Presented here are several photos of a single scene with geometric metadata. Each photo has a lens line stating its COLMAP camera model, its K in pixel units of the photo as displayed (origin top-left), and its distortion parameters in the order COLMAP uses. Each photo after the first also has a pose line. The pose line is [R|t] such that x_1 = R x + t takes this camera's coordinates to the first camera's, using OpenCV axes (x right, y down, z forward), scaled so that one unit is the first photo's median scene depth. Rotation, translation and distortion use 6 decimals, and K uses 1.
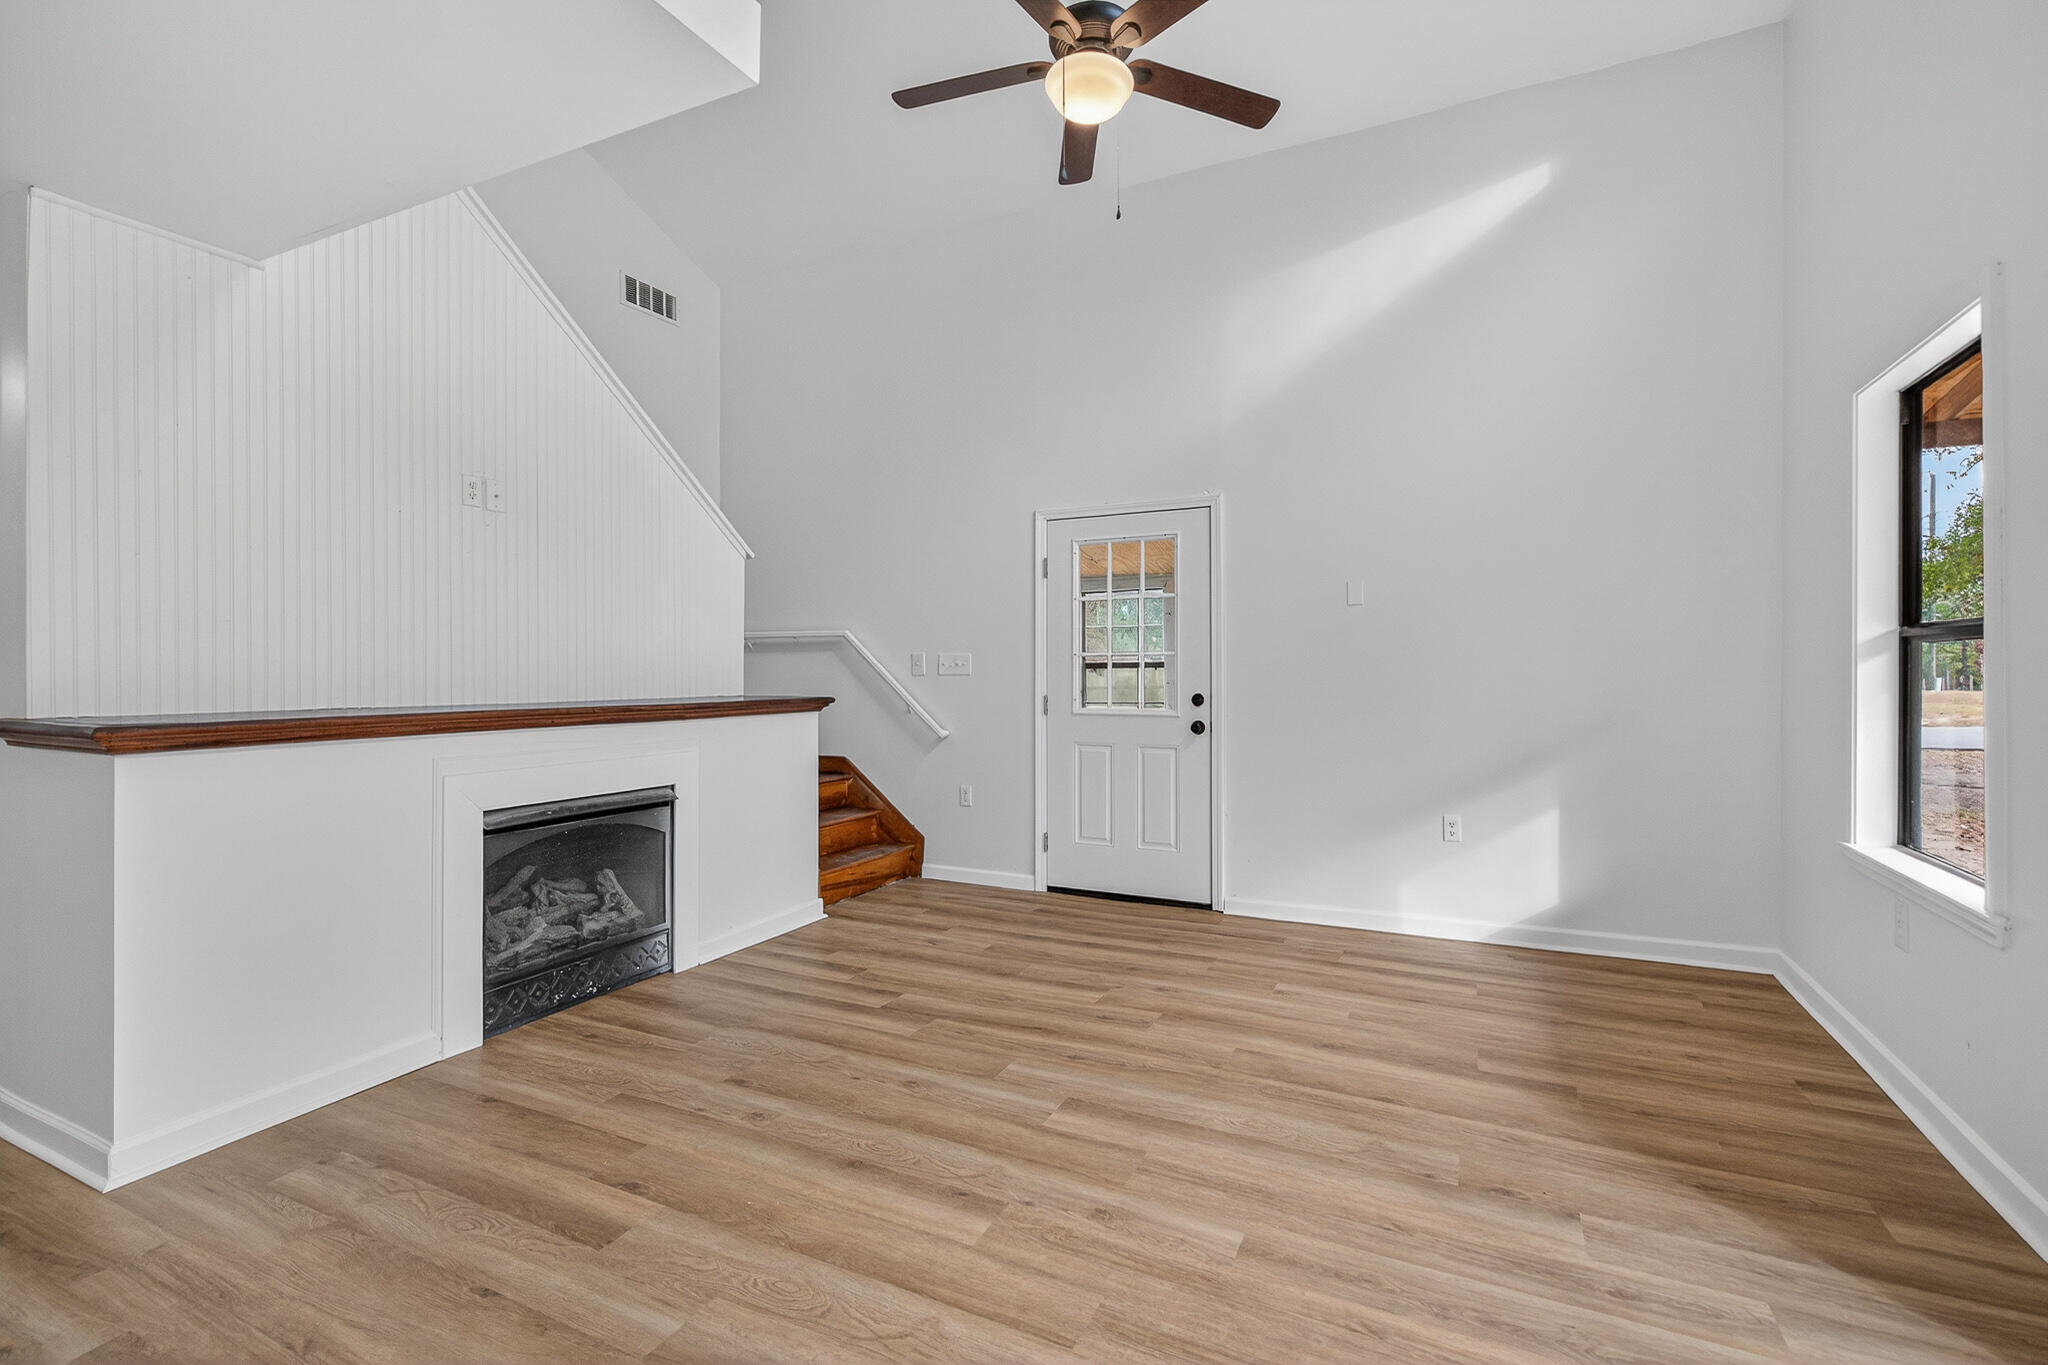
lens RADIAL K [[917.5, 0, 1024.1], [0, 917.5, 672.3], [0, 0, 1]] dist [0.002412, -0.000219]
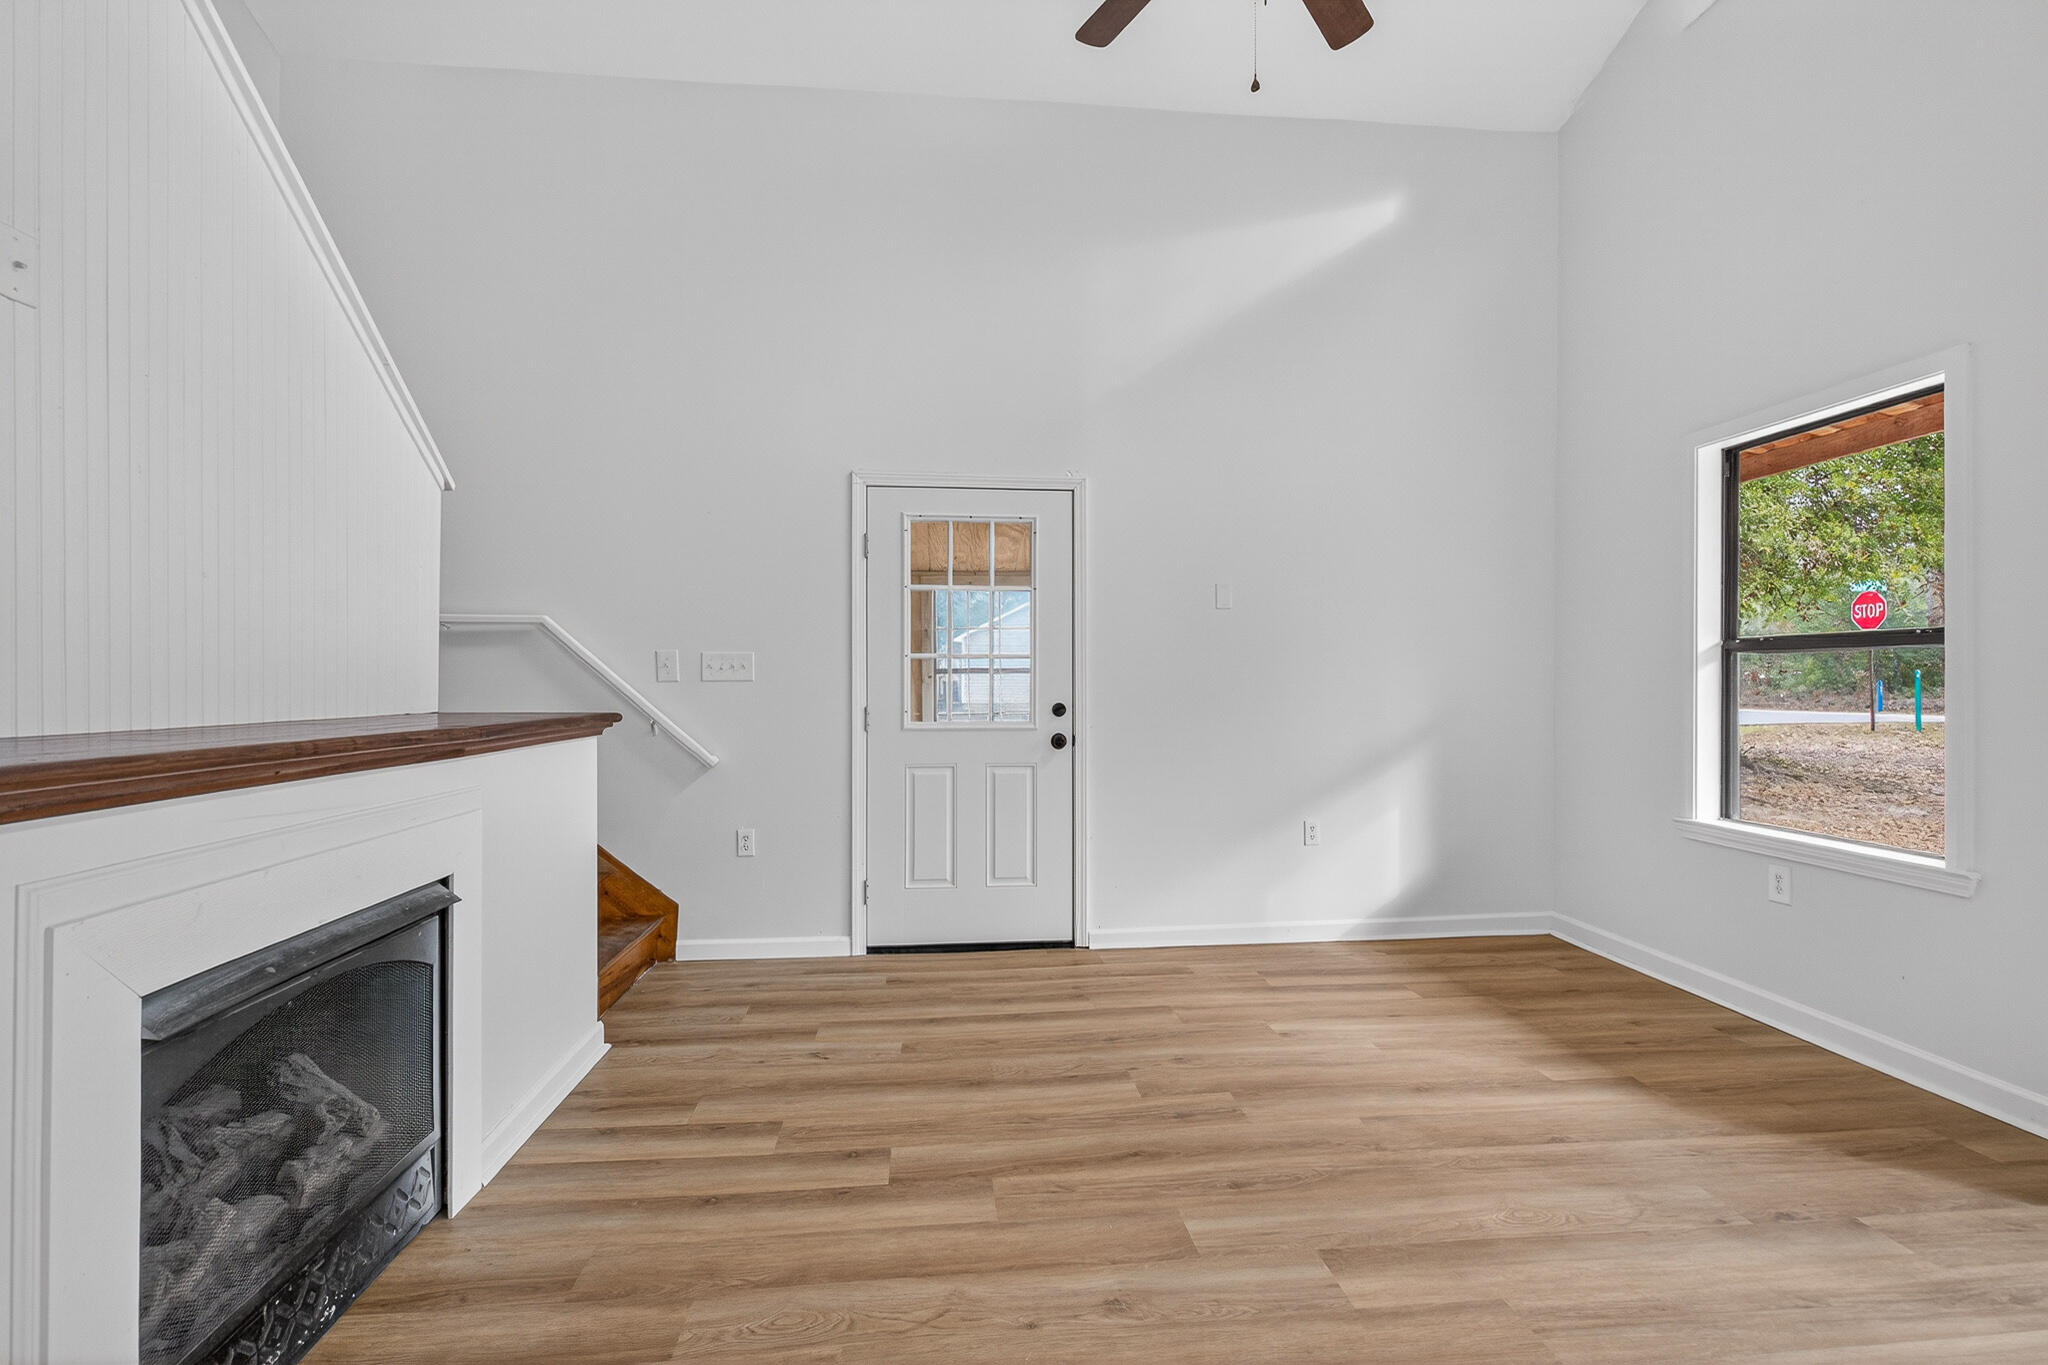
lens RADIAL K [[911.0, 0, 1024.0], [0, 911.0, 682.5], [0, 0, 1]] dist [-0.000424, -0.000453]
pose [[0.850964, 0.001551, 0.525222, -0.377451], [-0.000161, 0.999996, -0.002692, 0.008860], [-0.525224, 0.002207, 0.850961, 0.357423]]
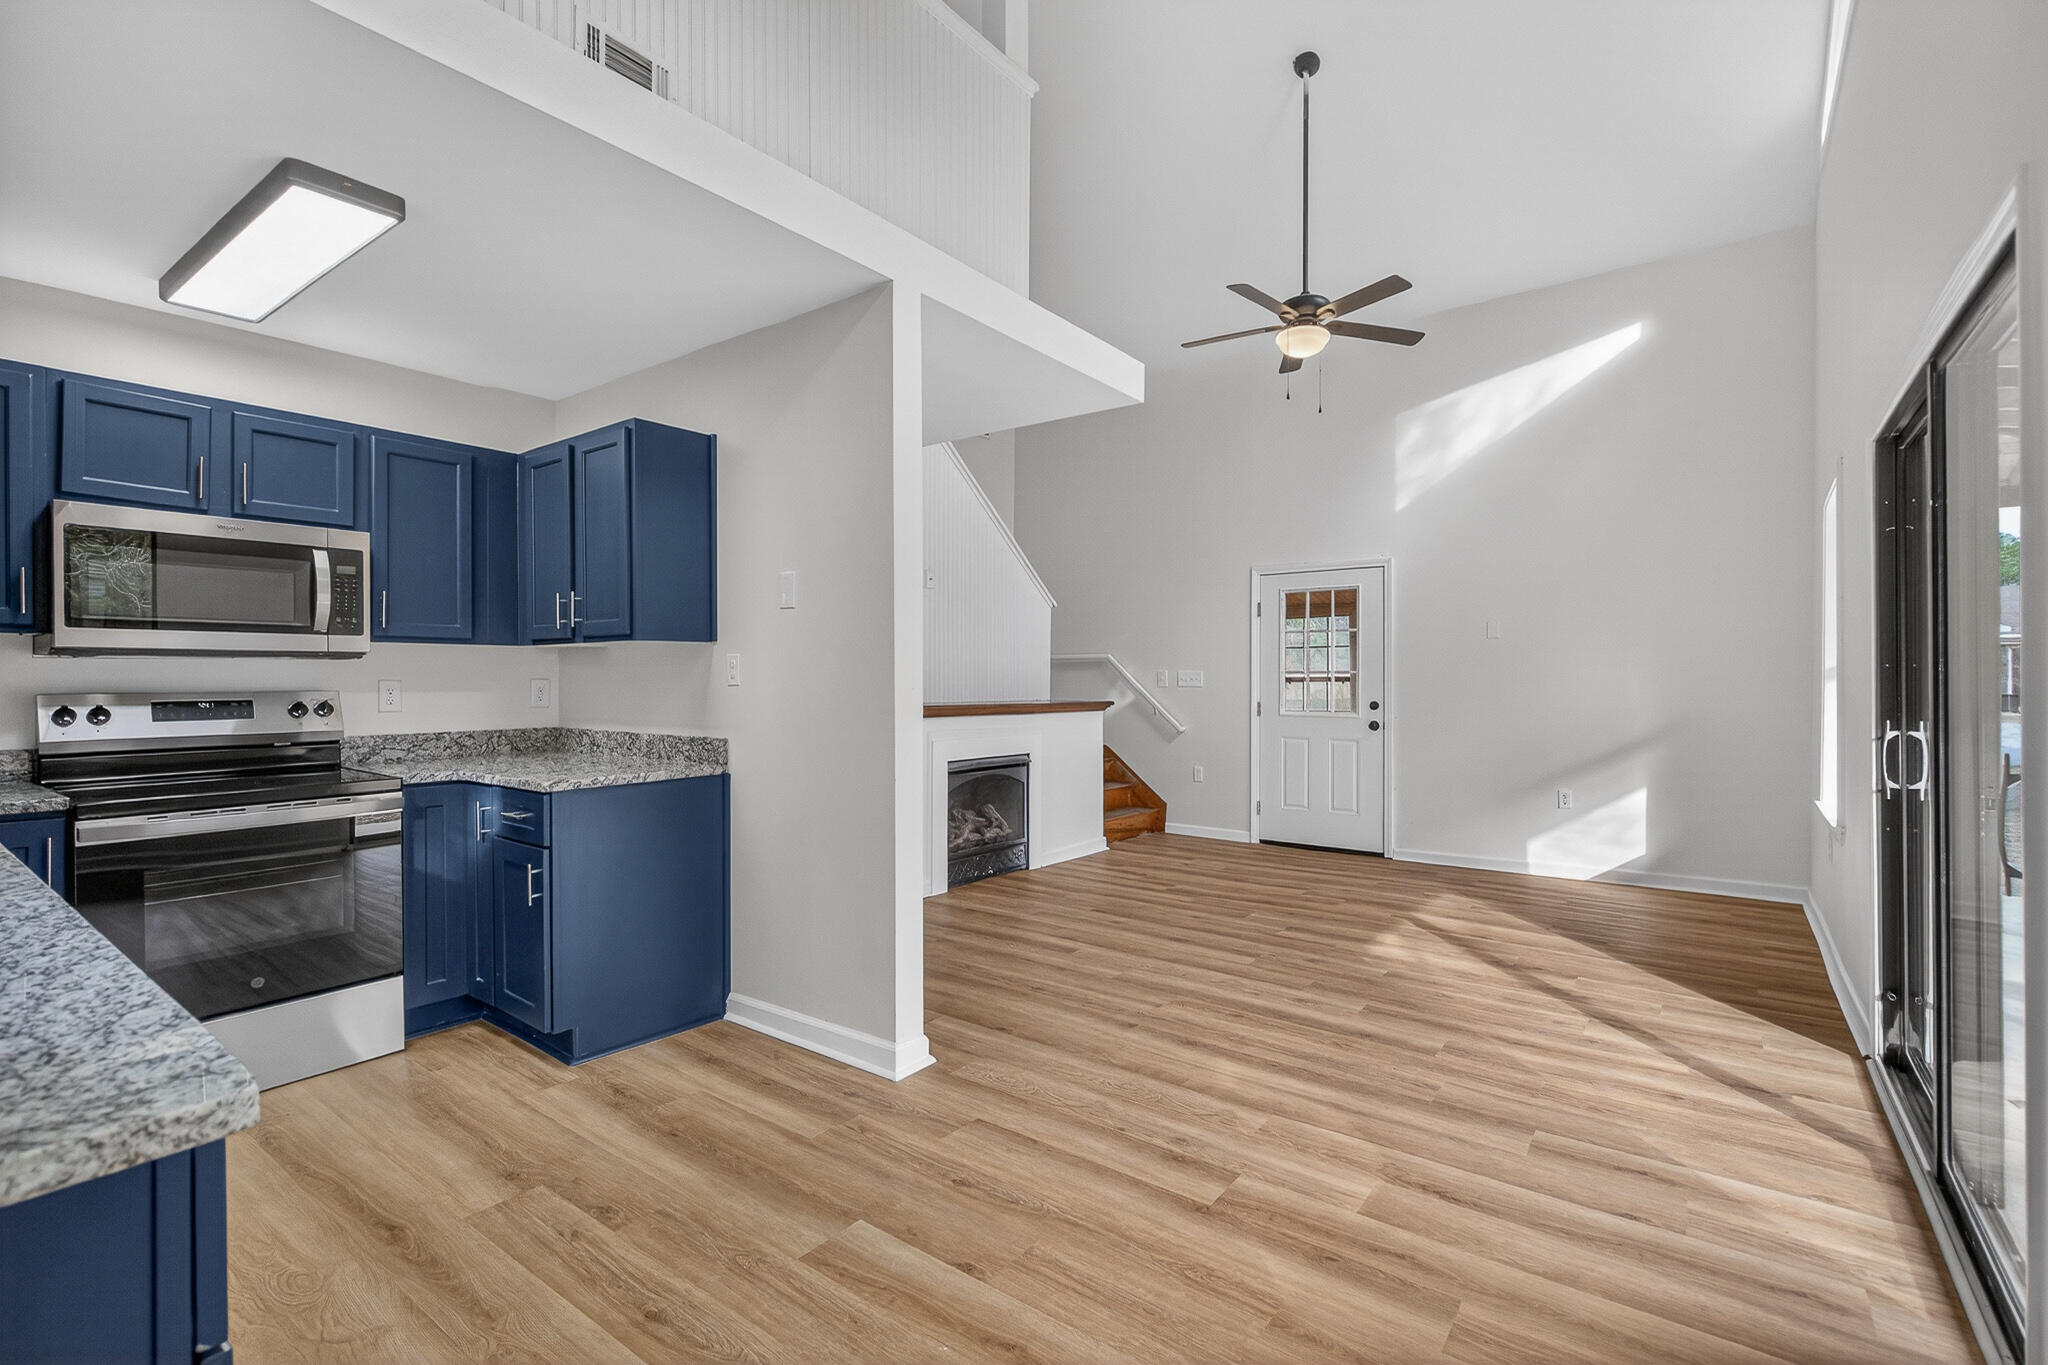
lens RADIAL K [[911.0, 0, 1024.0], [0, 911.0, 682.5], [0, 0, 1]] dist [-0.000424, -0.000453]
pose [[0.981327, 0.005756, -0.192260, -0.083986], [-0.005784, 0.999983, 0.000419, -0.003029], [0.192259, 0.000701, 0.981344, -0.579057]]
